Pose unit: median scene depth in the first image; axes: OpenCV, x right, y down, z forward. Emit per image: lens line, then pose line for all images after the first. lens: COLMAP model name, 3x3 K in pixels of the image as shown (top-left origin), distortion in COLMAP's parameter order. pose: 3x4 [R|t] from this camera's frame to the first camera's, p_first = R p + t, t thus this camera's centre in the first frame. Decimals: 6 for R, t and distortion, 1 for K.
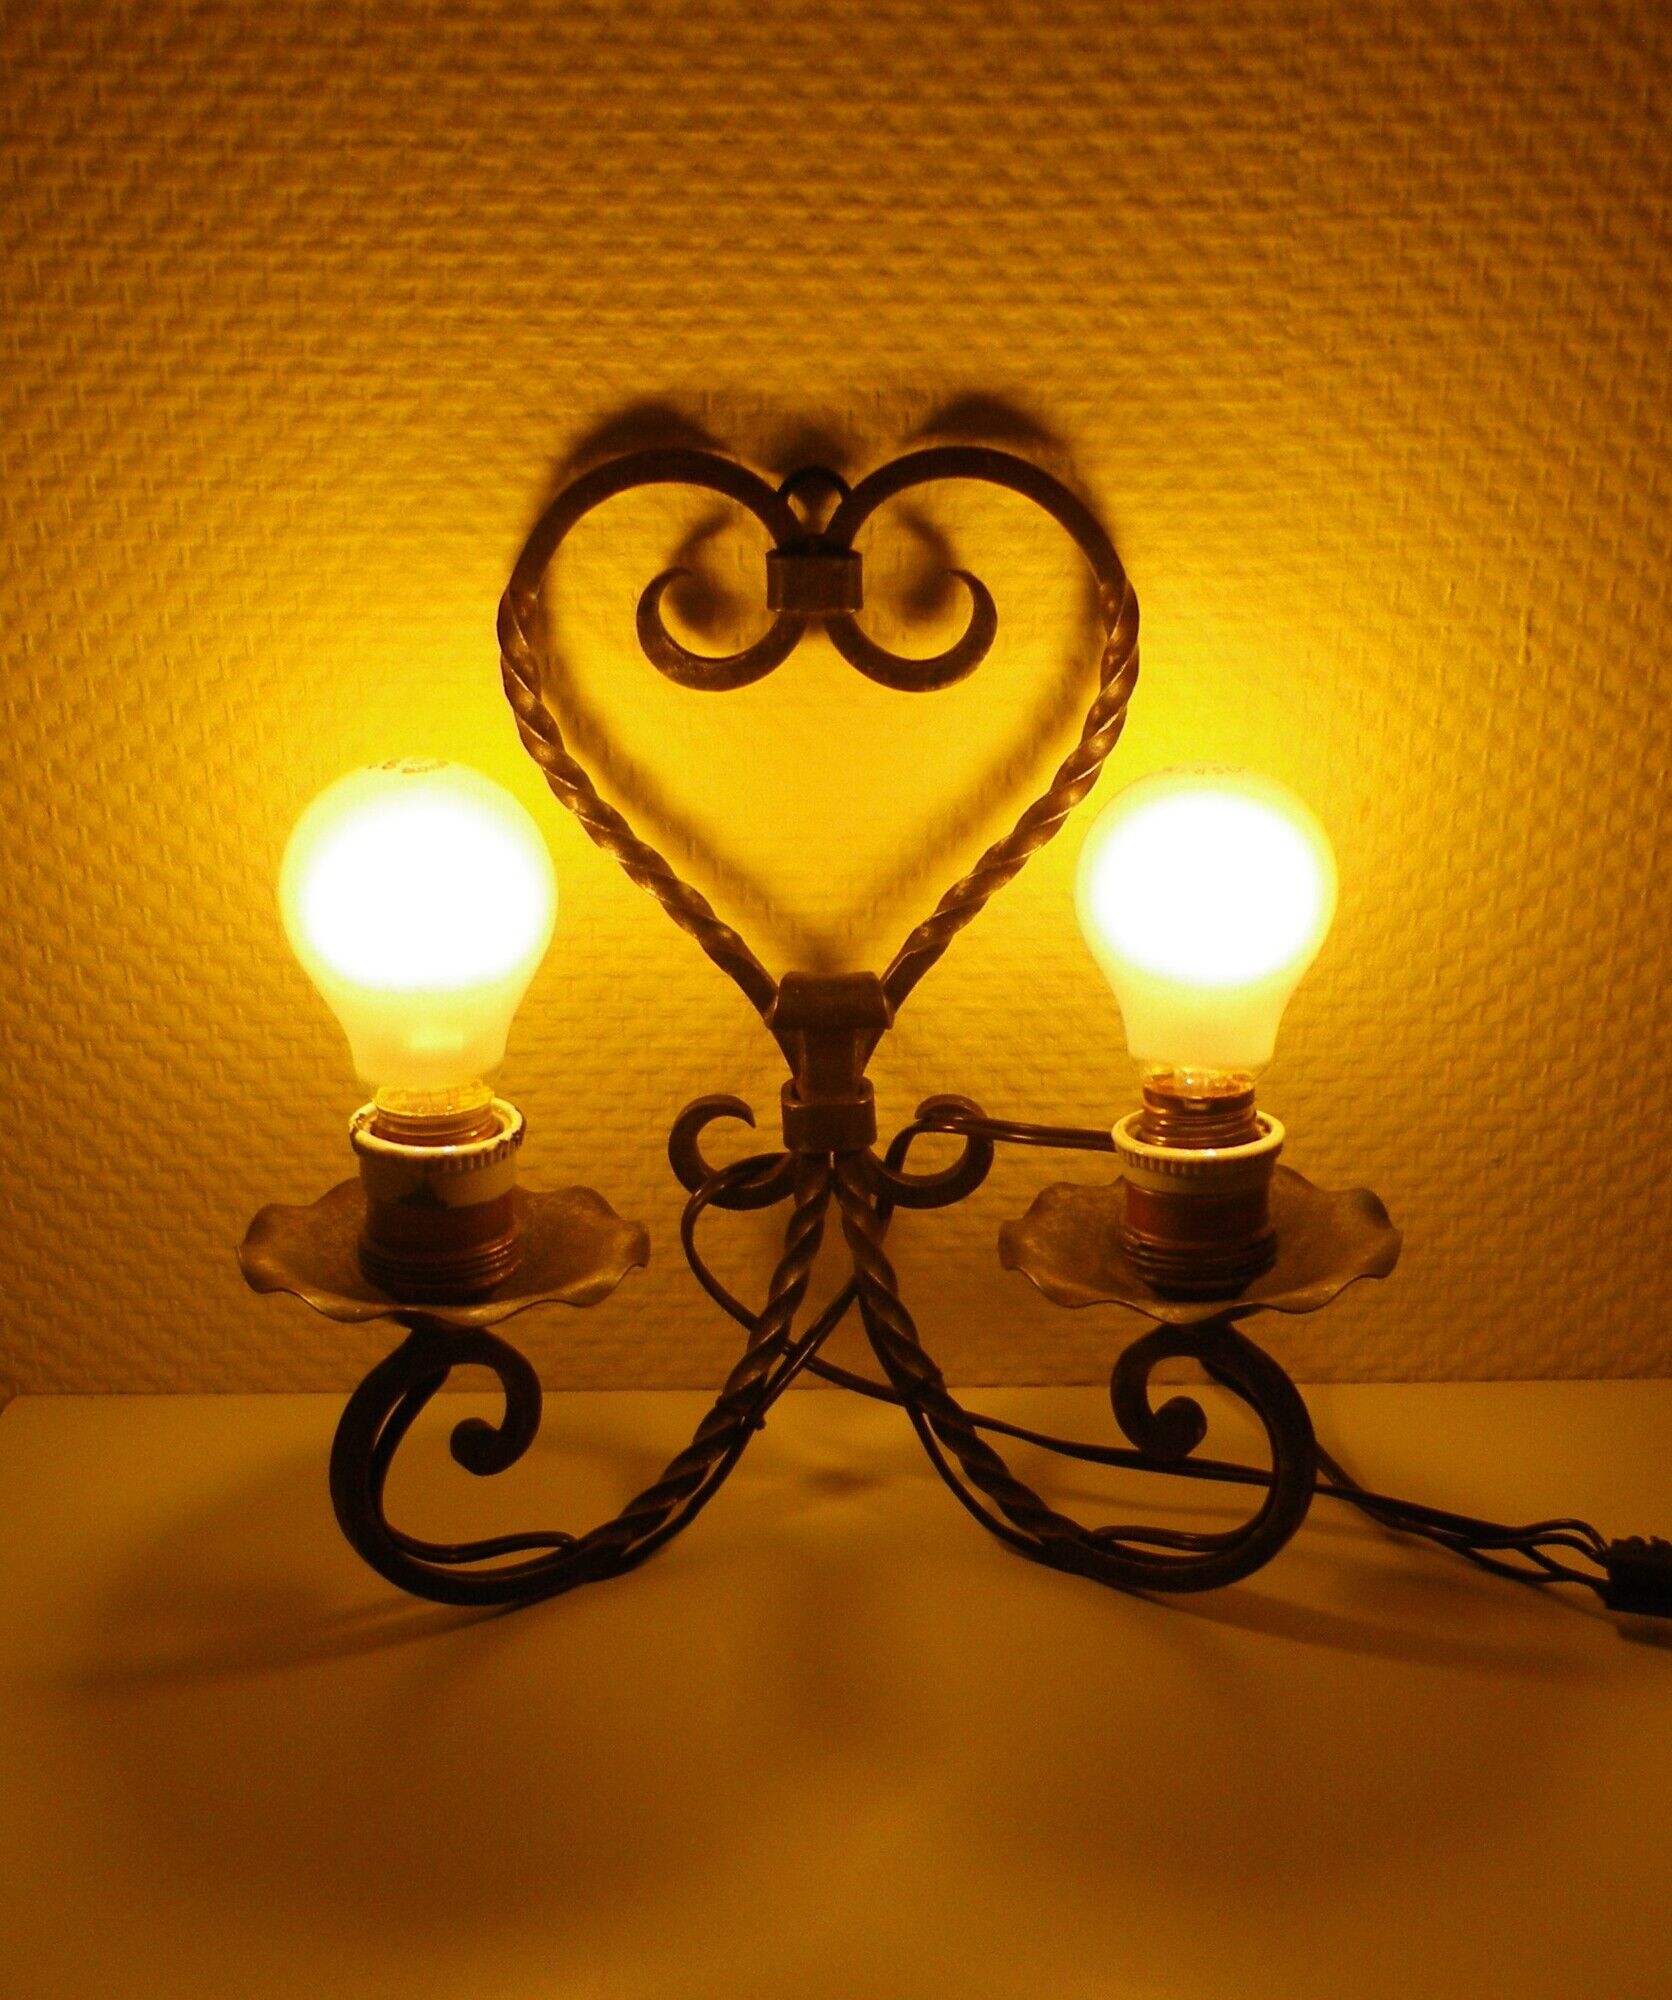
lens RADIAL K [[2252.9, 0, 923.2], [0, 2252.9, 1164.3], [0, 0, 1]] dist [-0.080070, 0.000000]
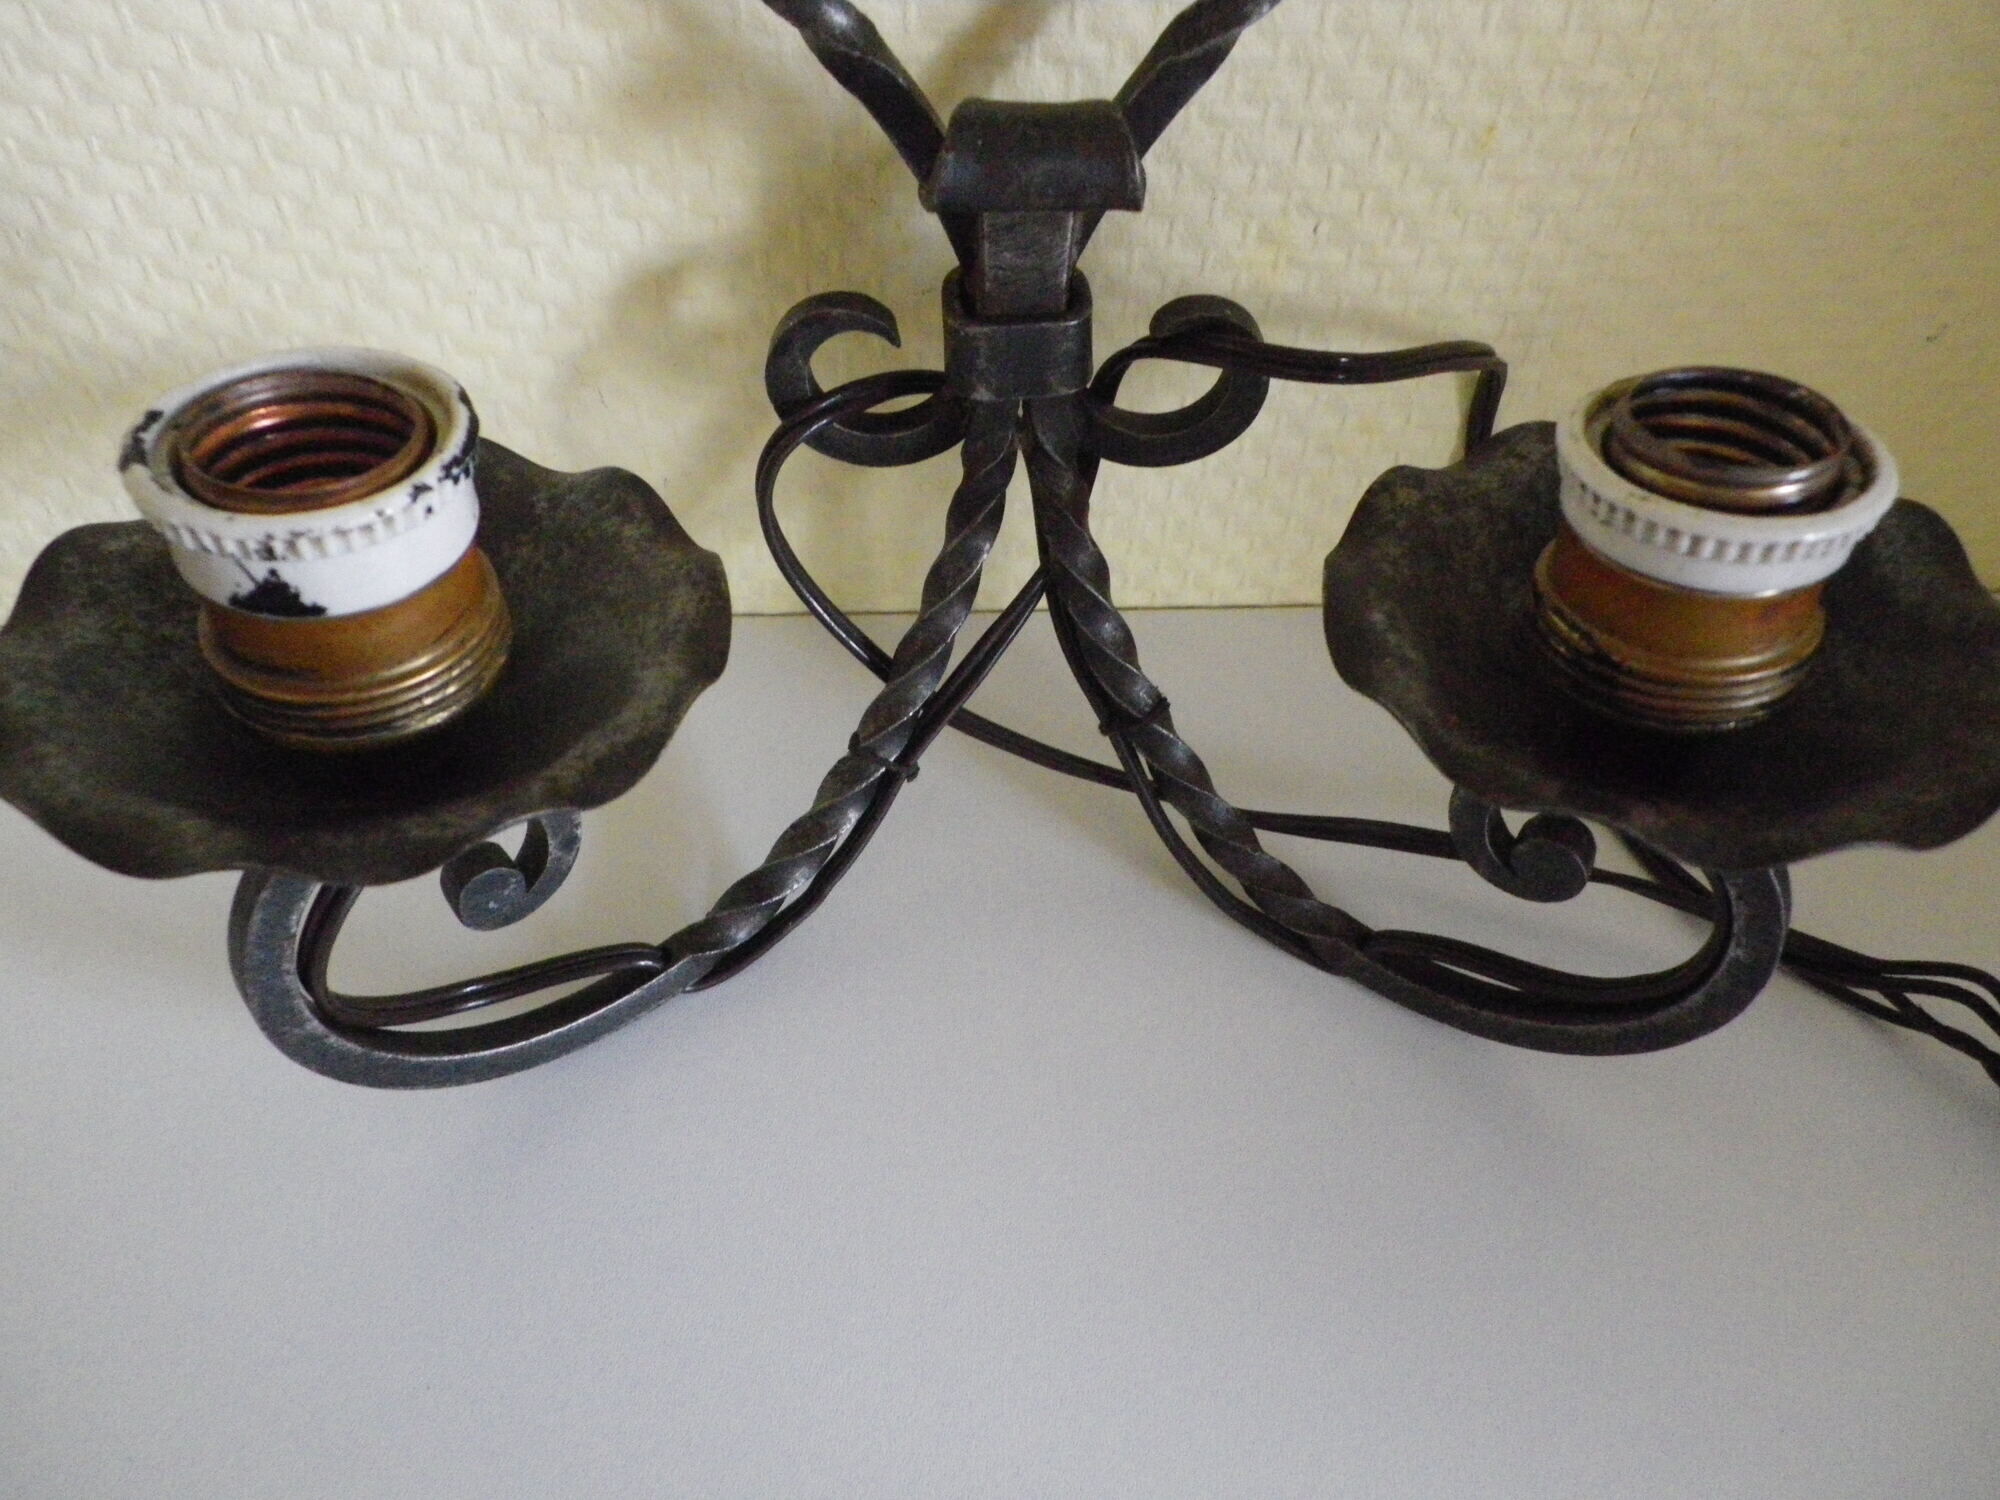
lens RADIAL K [[1555.0, 0, 1004.3], [0, 1555.0, 740.5], [0, 0, 1]] dist [0.015135, -0.007893]
pose [[0.999751, 0.007599, 0.020997, -0.057210], [-0.015100, 0.922804, 0.384974, -0.088682], [-0.016450, -0.385196, 0.922688, 0.588853]]
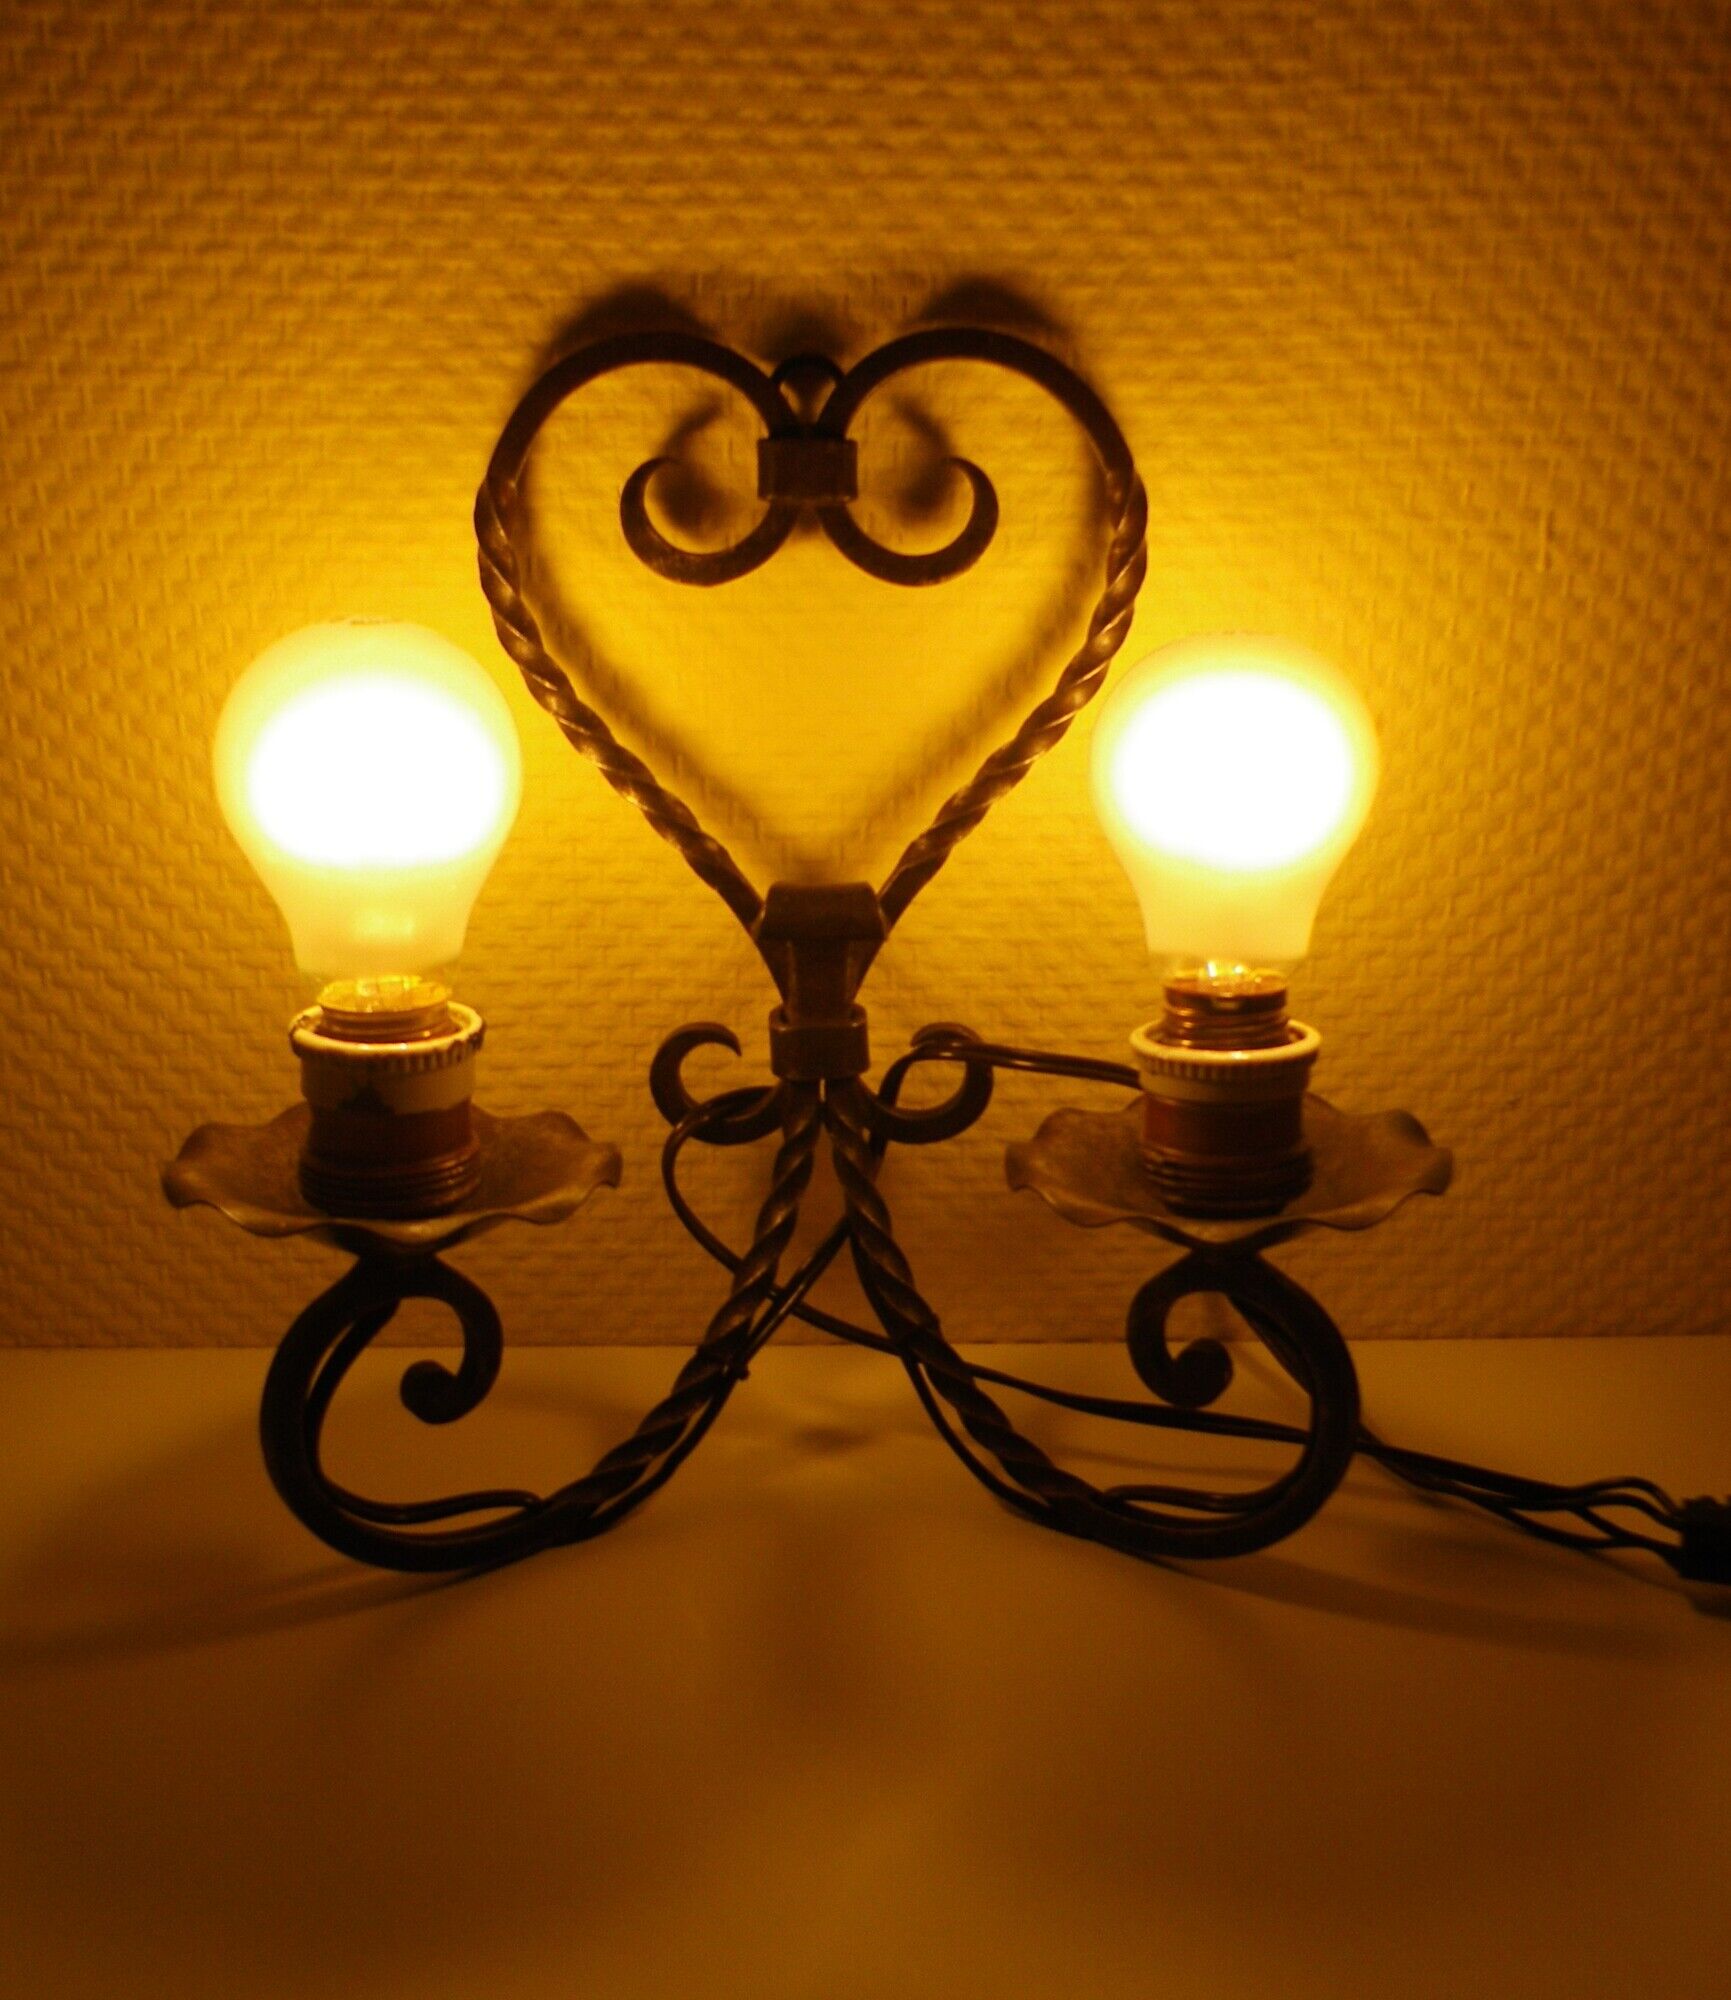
lens RADIAL K [[1898.0, 0, 885.6], [0, 1898.0, 988.2], [0, 0, 1]] dist [-0.047418, 0.000000]
pose [[0.999983, 0.001084, -0.005729, -0.010311], [-0.001724, 0.993594, -0.112992, 0.048933], [0.005570, 0.113000, 0.993579, 0.220231]]
